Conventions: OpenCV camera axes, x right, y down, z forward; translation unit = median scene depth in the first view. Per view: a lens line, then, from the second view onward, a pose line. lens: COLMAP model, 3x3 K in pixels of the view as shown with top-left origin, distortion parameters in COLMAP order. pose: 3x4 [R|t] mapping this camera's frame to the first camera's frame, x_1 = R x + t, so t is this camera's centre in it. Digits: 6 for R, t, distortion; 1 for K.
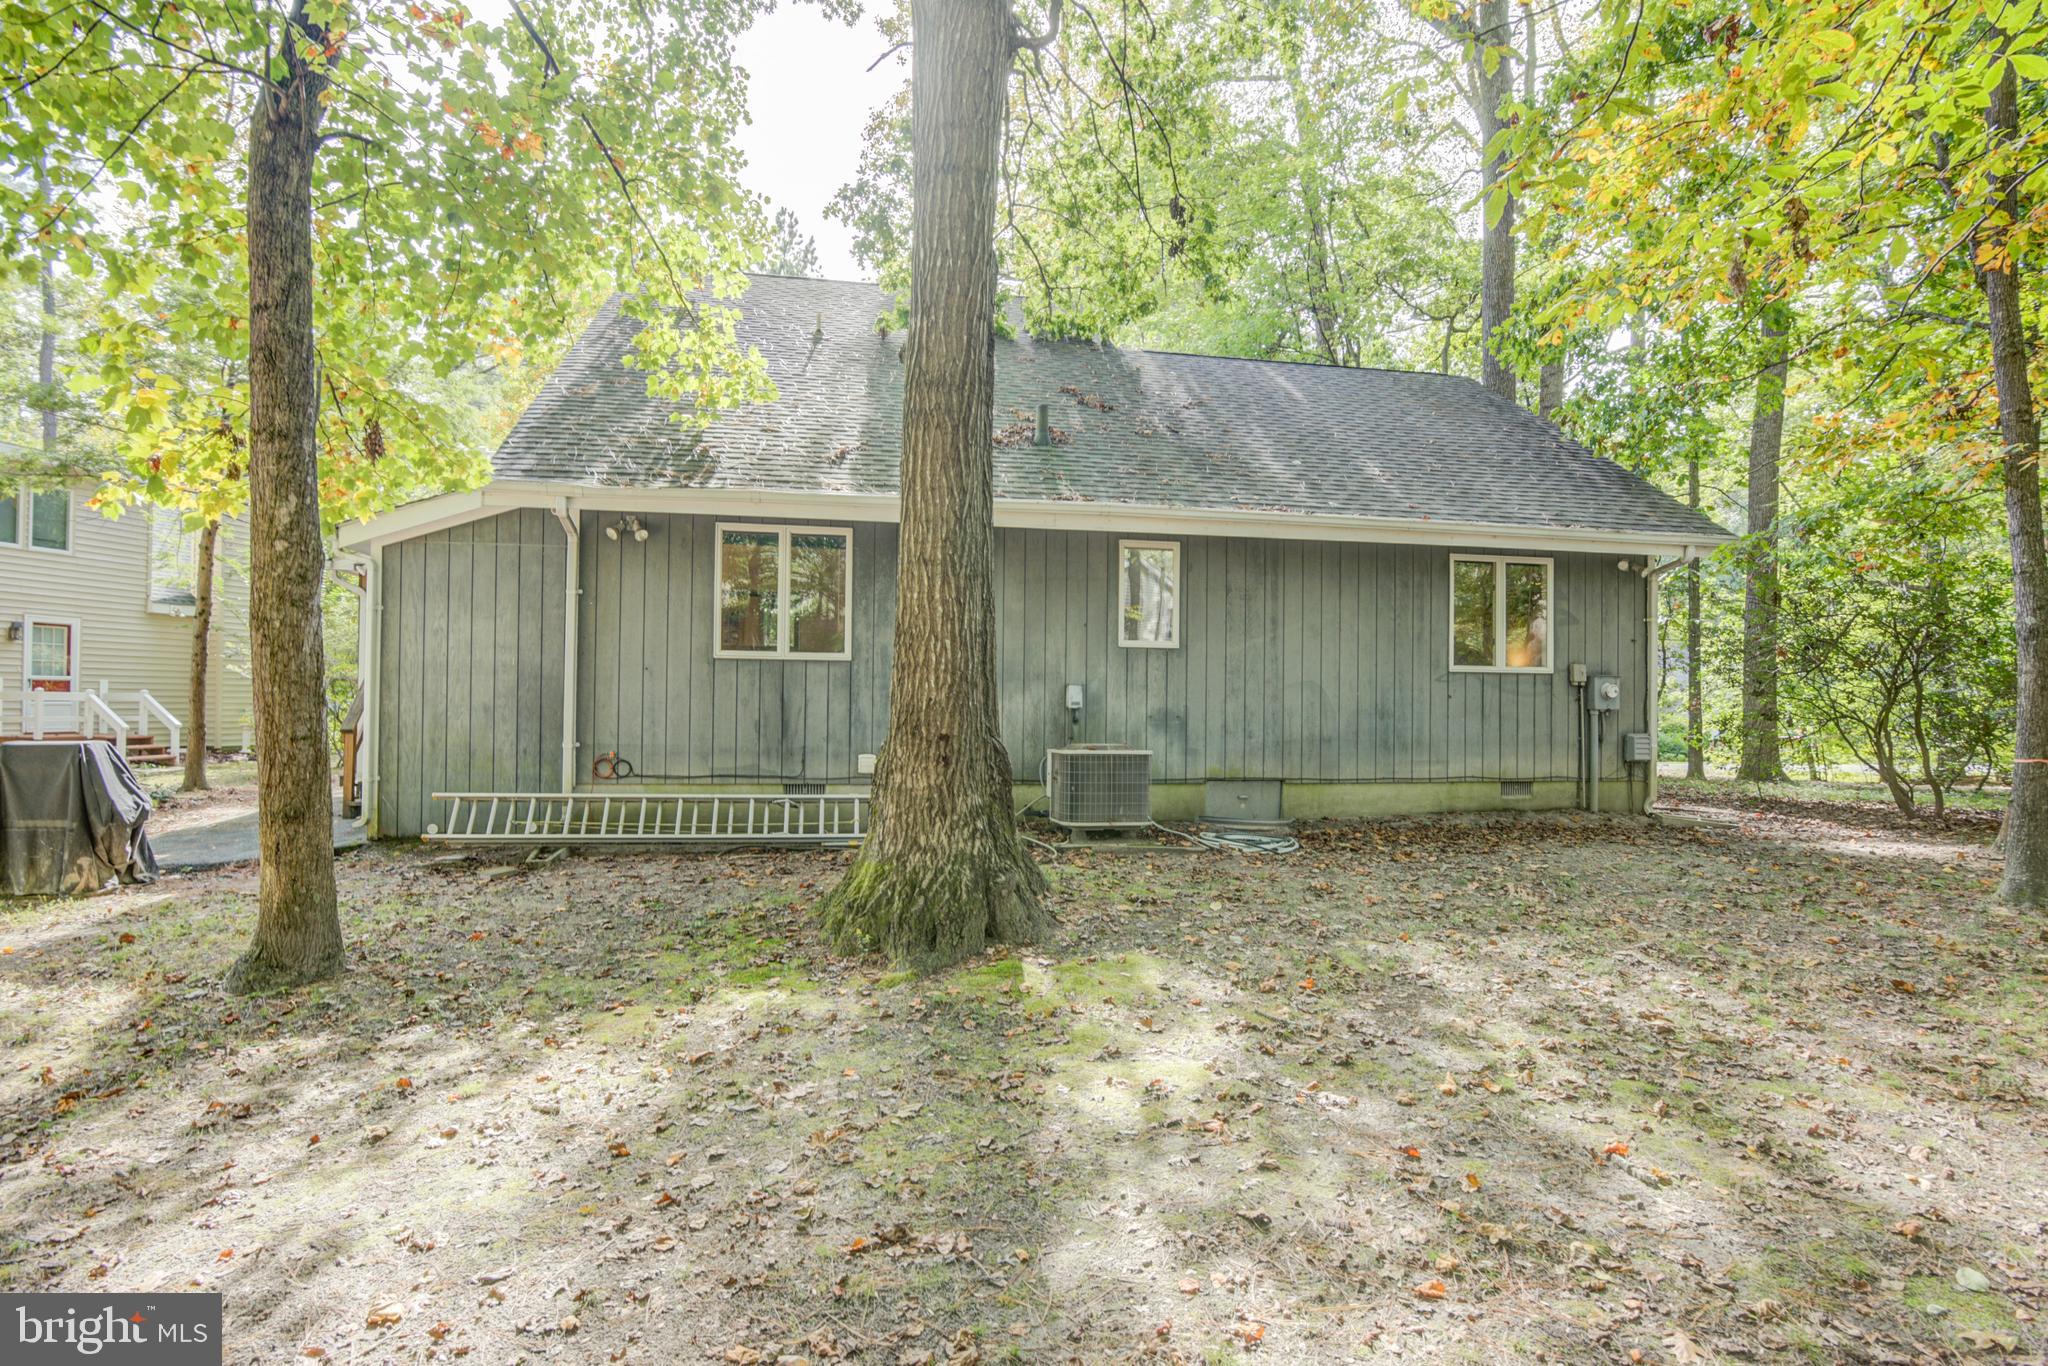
lens RADIAL K [[1026.5, 0, 1024.0], [0, 1026.5, 683.0], [0, 0, 1]] dist [-0.012257, -0.006785]
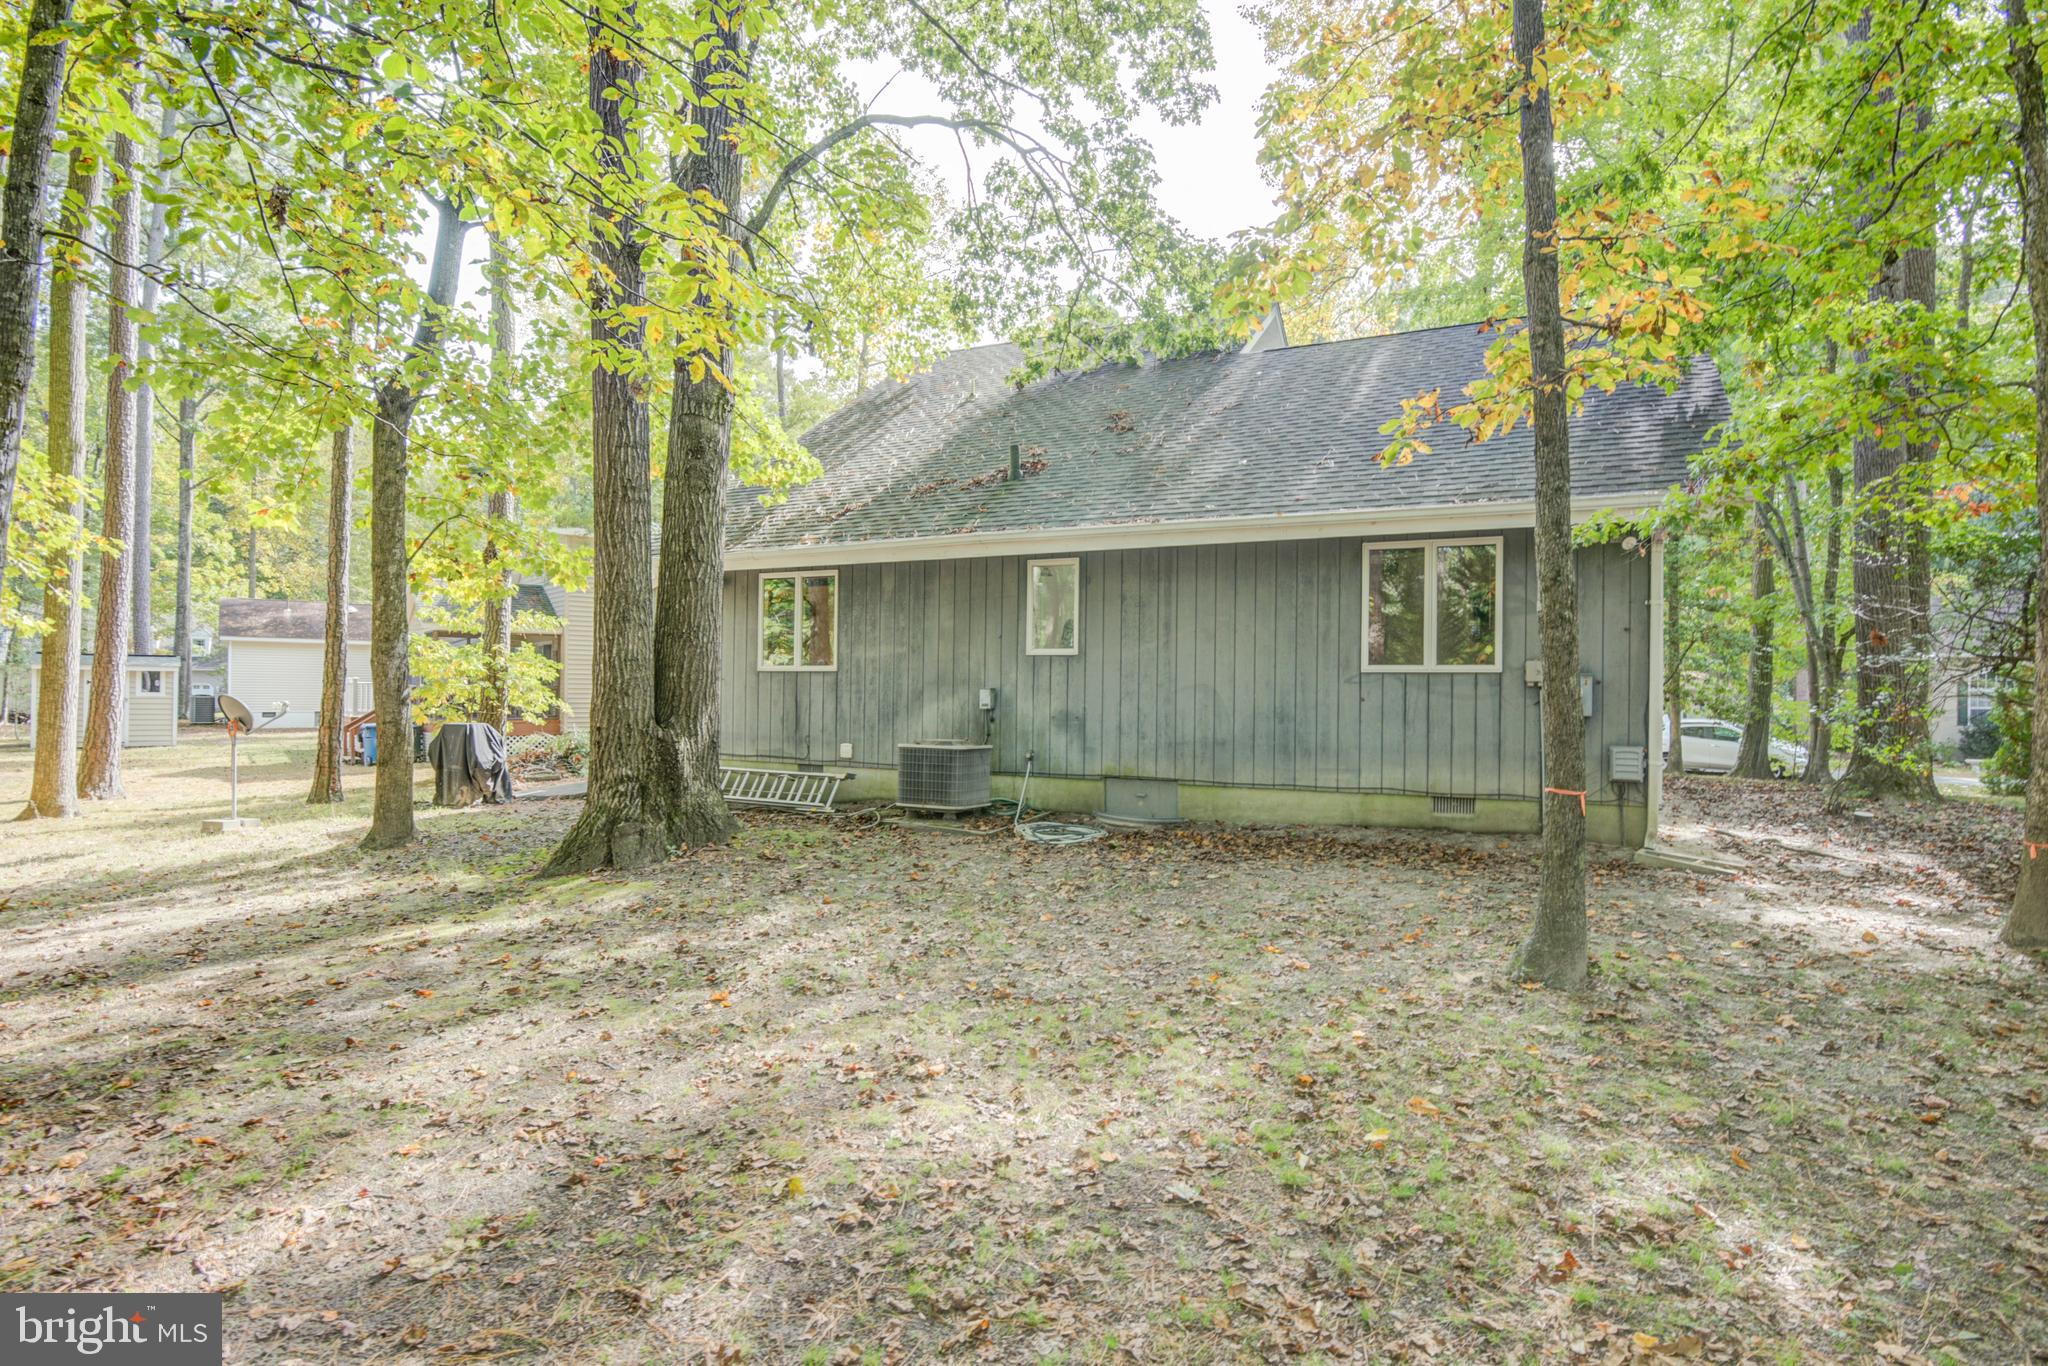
lens RADIAL K [[1026.5, 0, 1024.0], [0, 1026.5, 683.0], [0, 0, 1]] dist [-0.012257, -0.006785]
pose [[0.806171, -0.010026, -0.591598, 0.736483], [0.001820, 0.999894, -0.014464, 0.011552], [0.591680, 0.010584, 0.806104, 0.083011]]
